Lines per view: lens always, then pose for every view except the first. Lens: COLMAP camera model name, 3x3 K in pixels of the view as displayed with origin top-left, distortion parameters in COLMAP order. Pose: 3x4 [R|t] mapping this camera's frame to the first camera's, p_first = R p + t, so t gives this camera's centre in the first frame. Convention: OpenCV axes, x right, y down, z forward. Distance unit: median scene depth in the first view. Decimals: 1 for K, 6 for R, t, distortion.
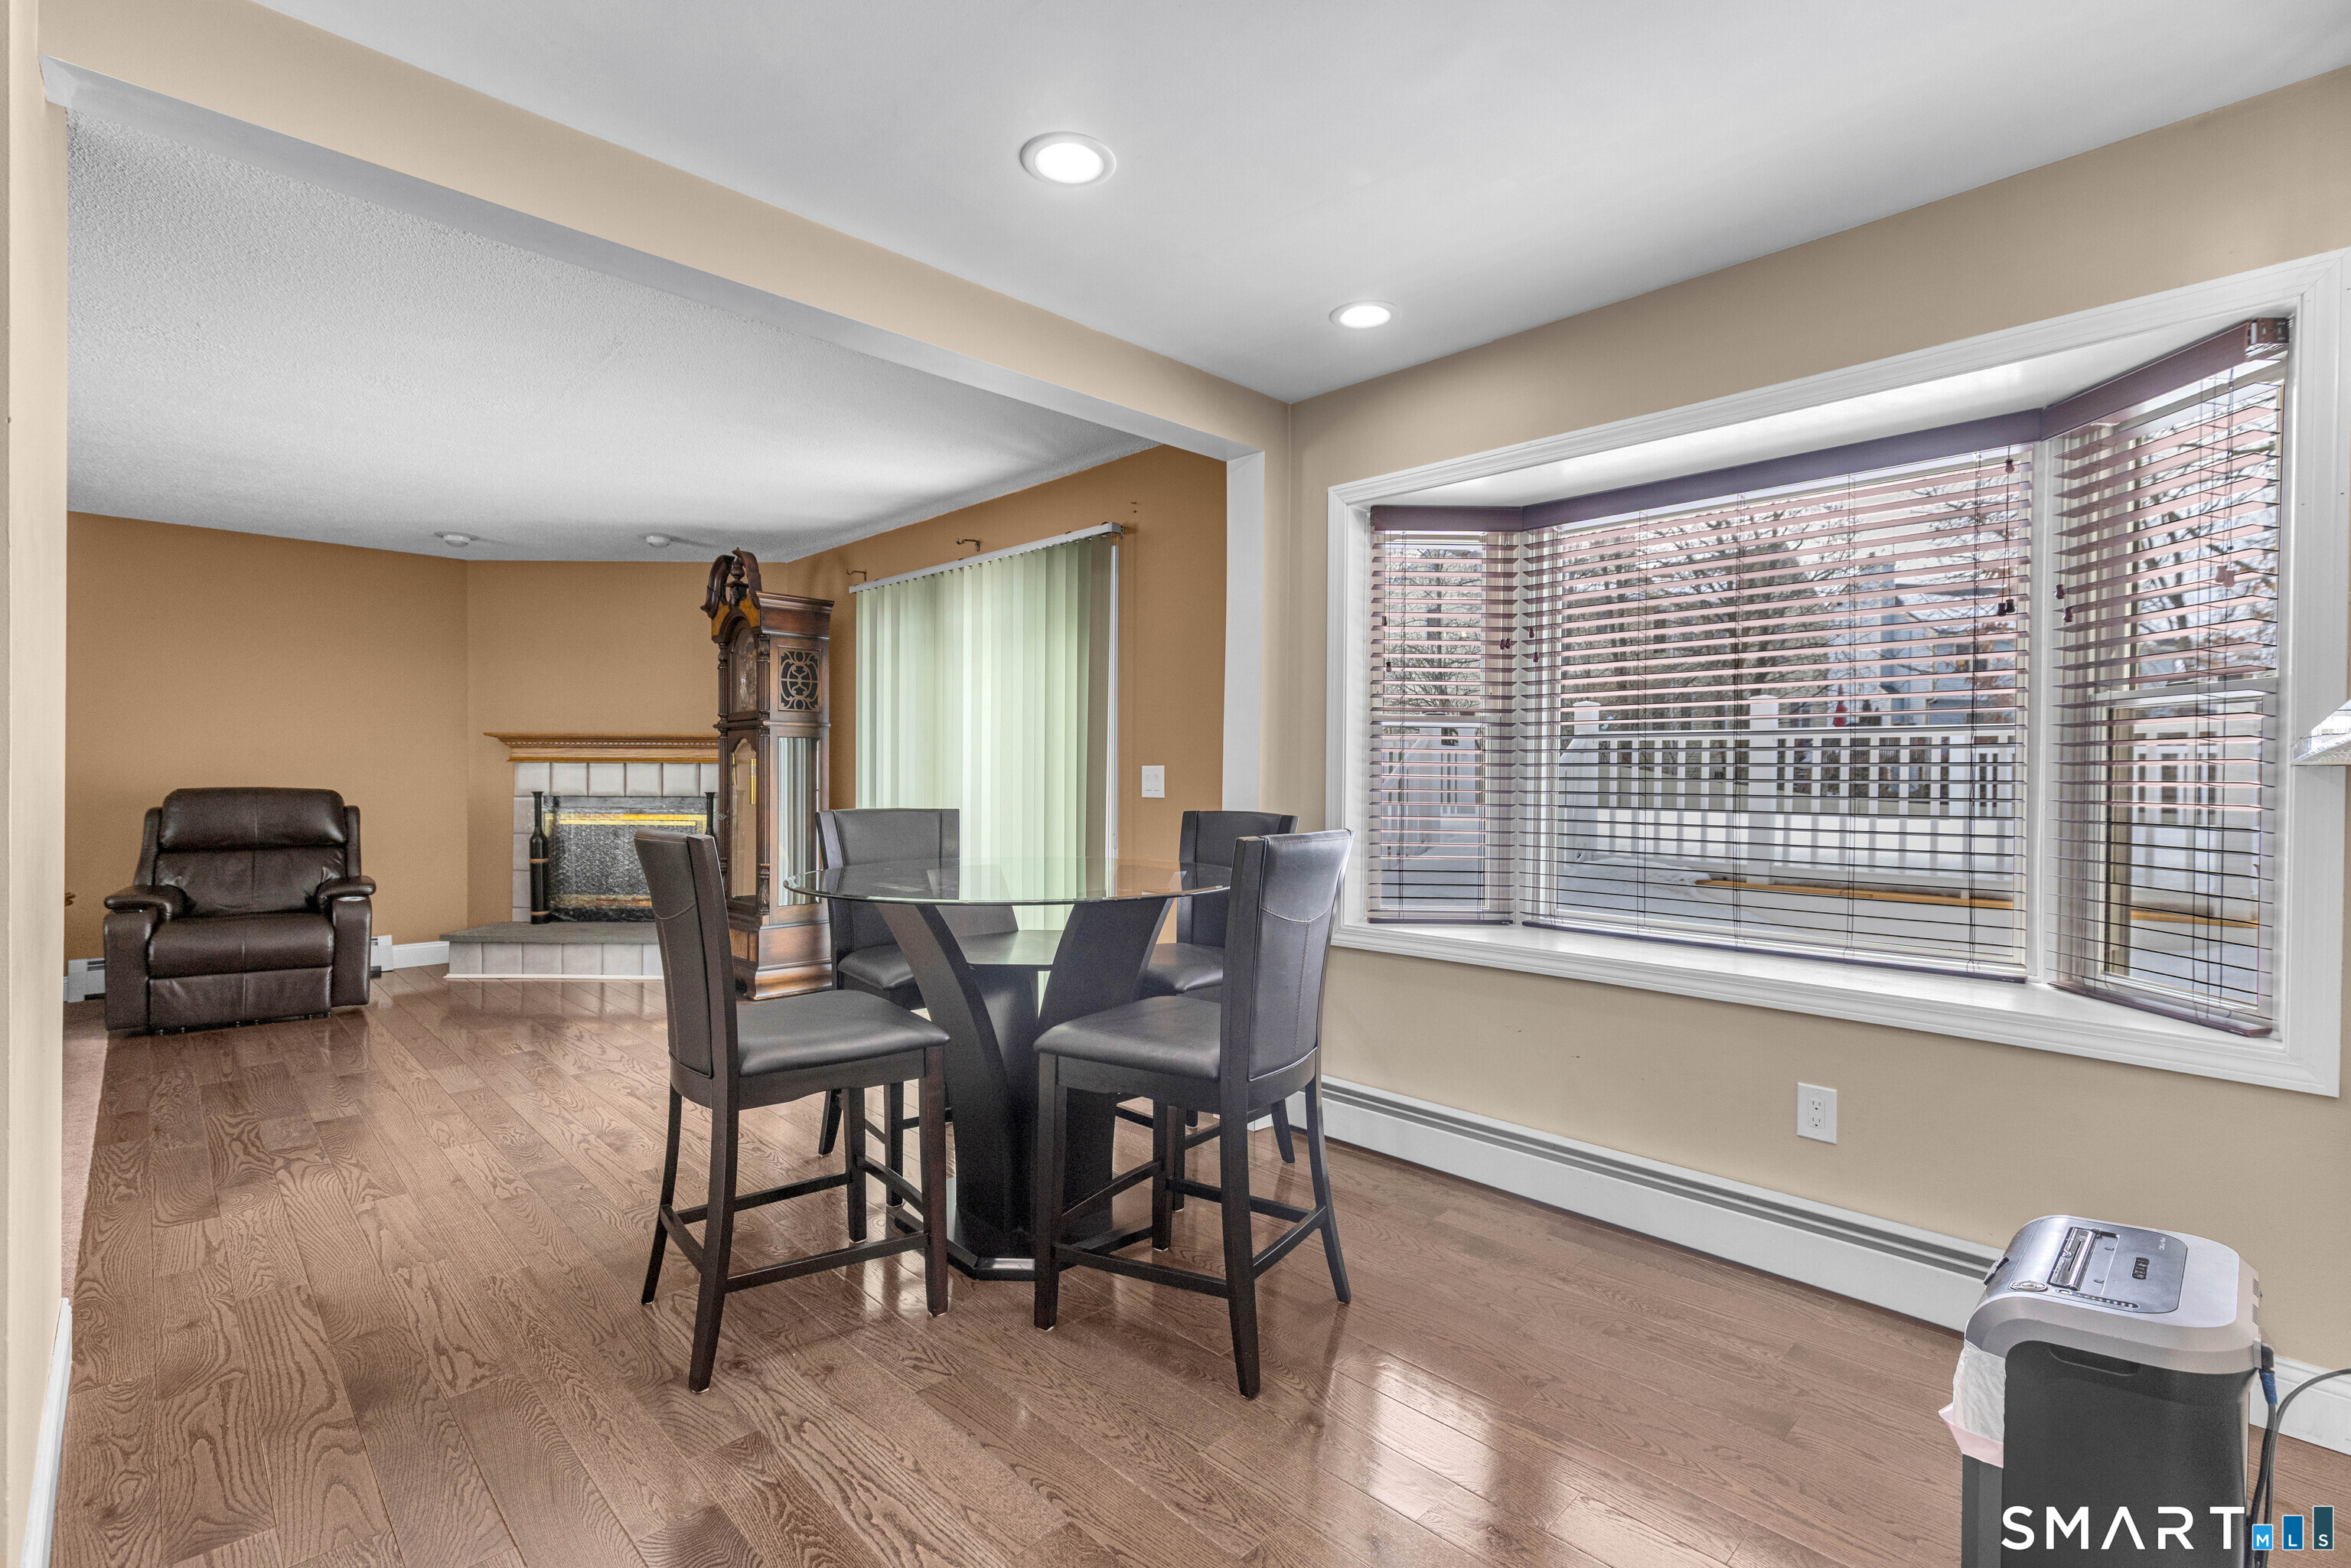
lens RADIAL K [[1082.3, 0, 1172.1], [0, 1082.3, 775.5], [0, 0, 1]] dist [0.010584, 0.000087]
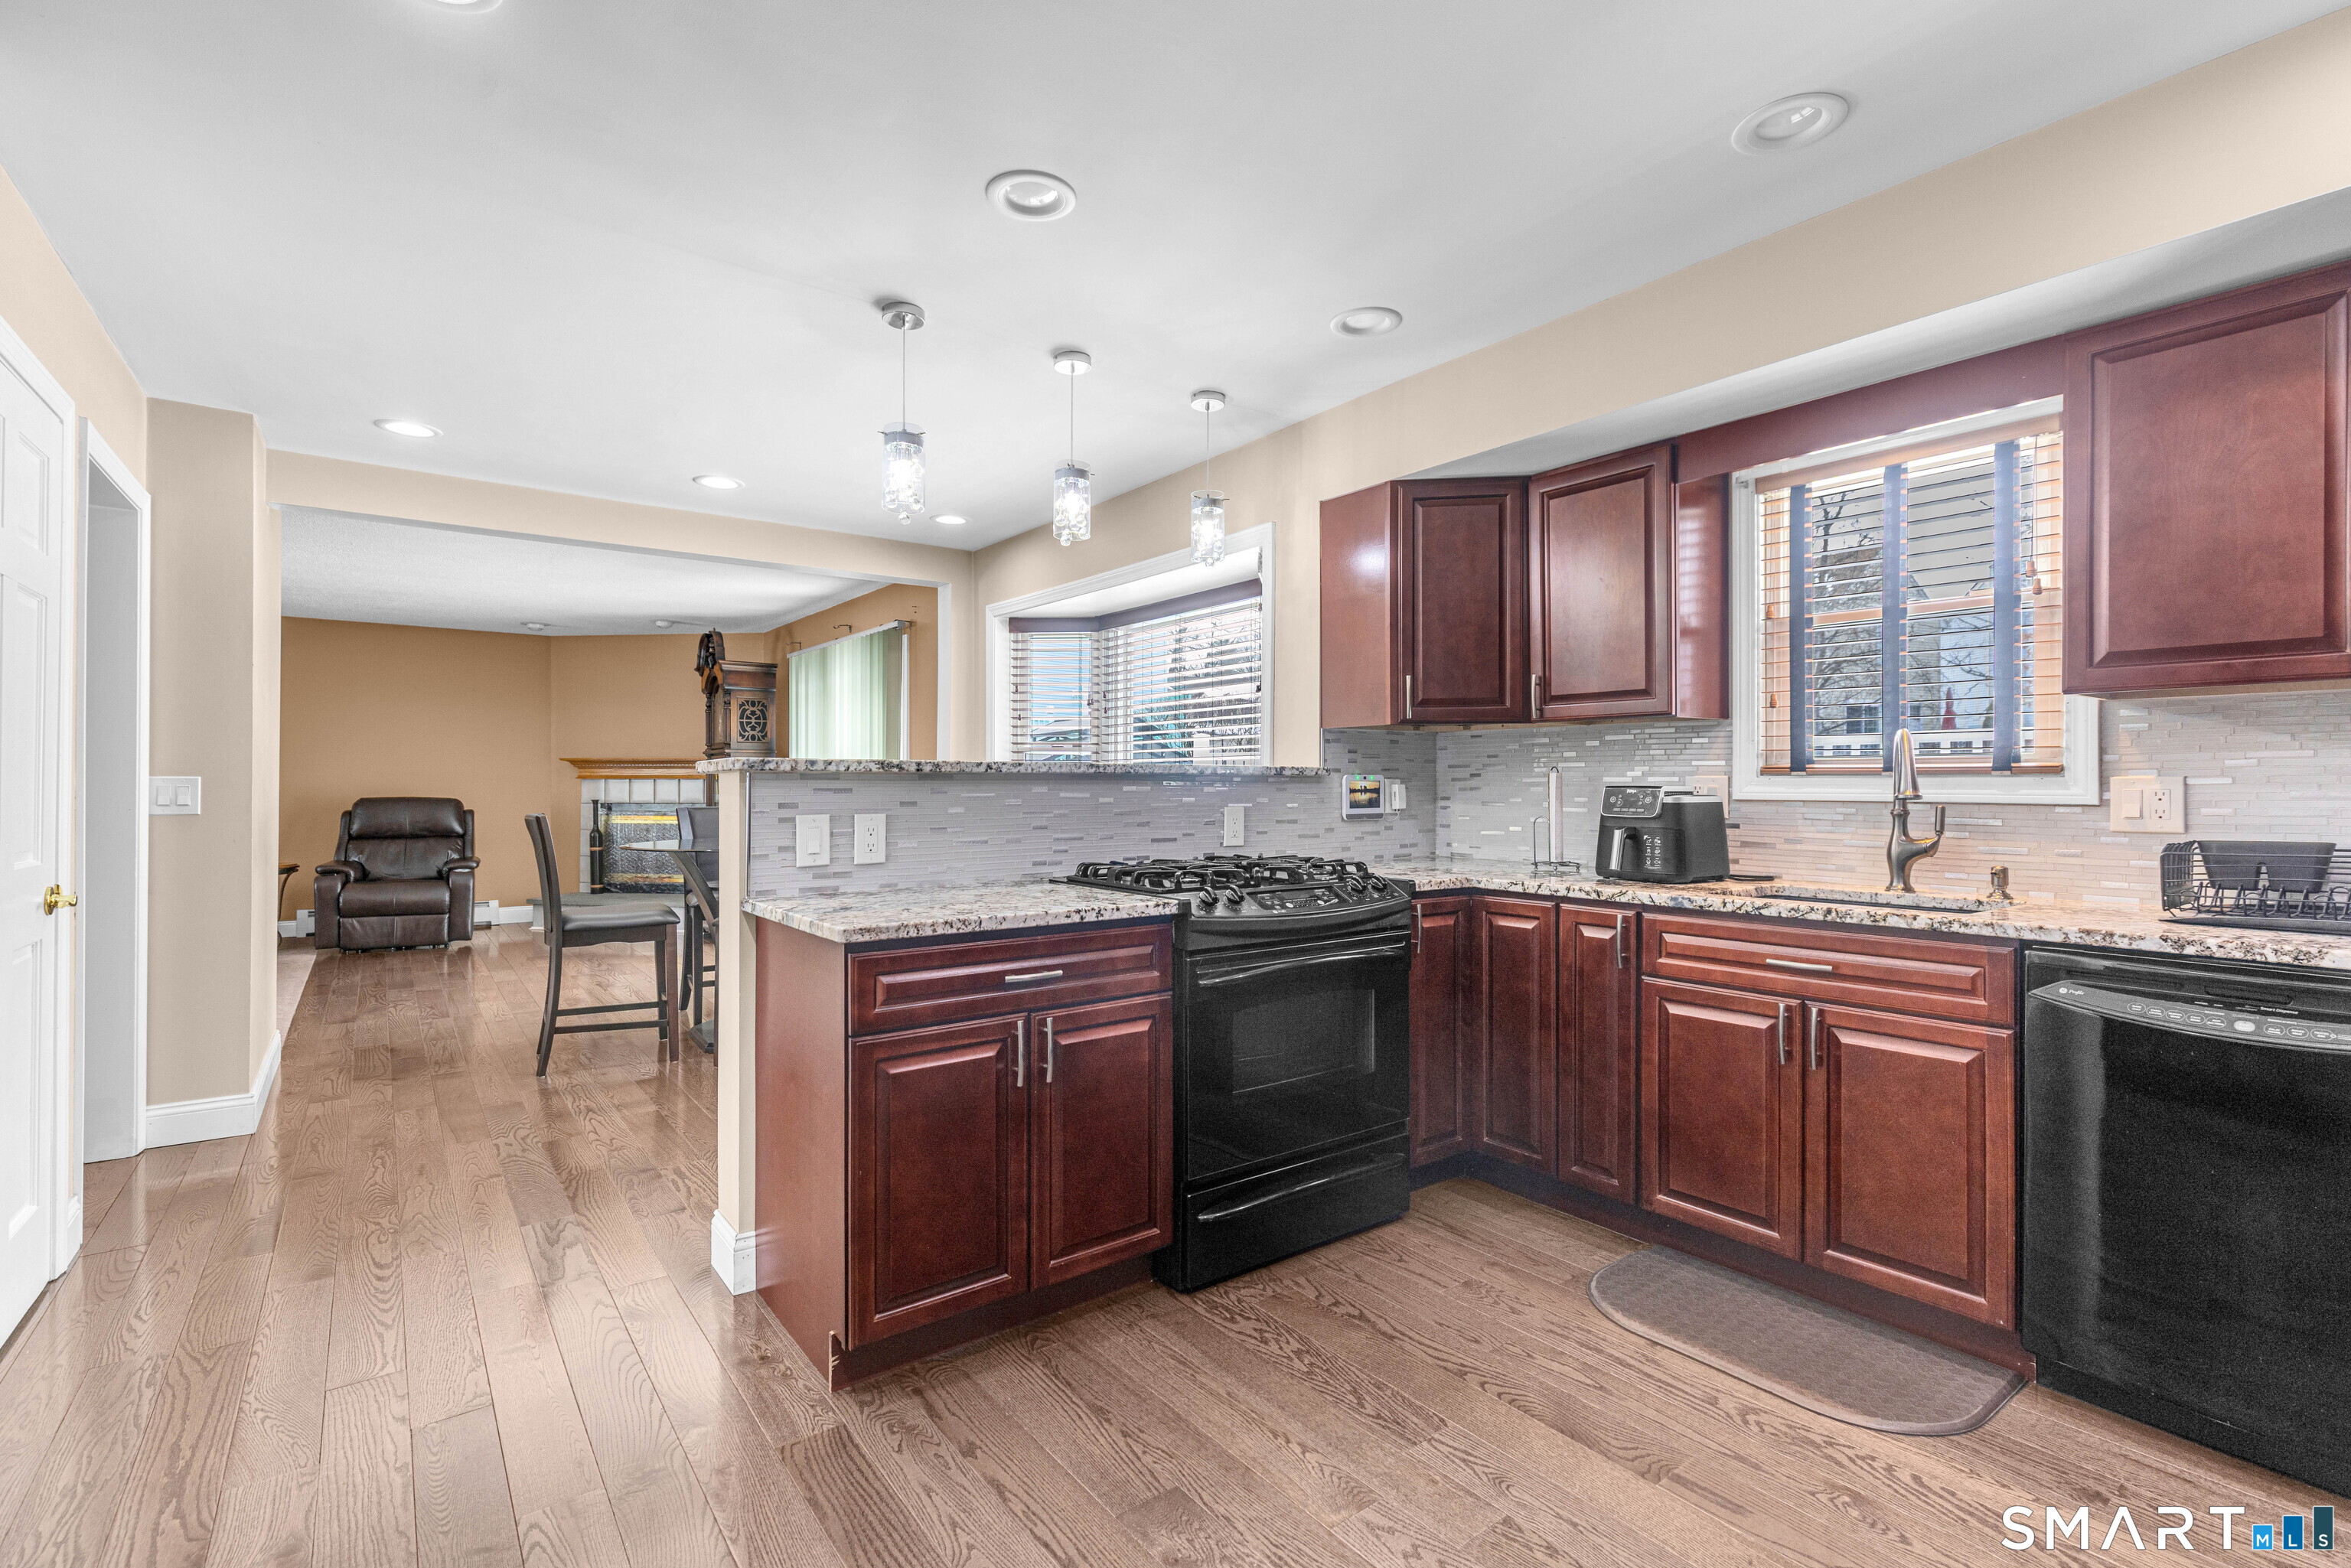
lens RADIAL K [[1082.3, 0, 1161.5], [0, 1082.3, 773.0], [0, 0, 1]] dist [0.010584, 0.000087]
pose [[0.991372, -0.006298, -0.130930, 0.392742], [0.004589, 0.999900, -0.013351, 0.002799], [0.131001, 0.012635, 0.991302, -0.356662]]
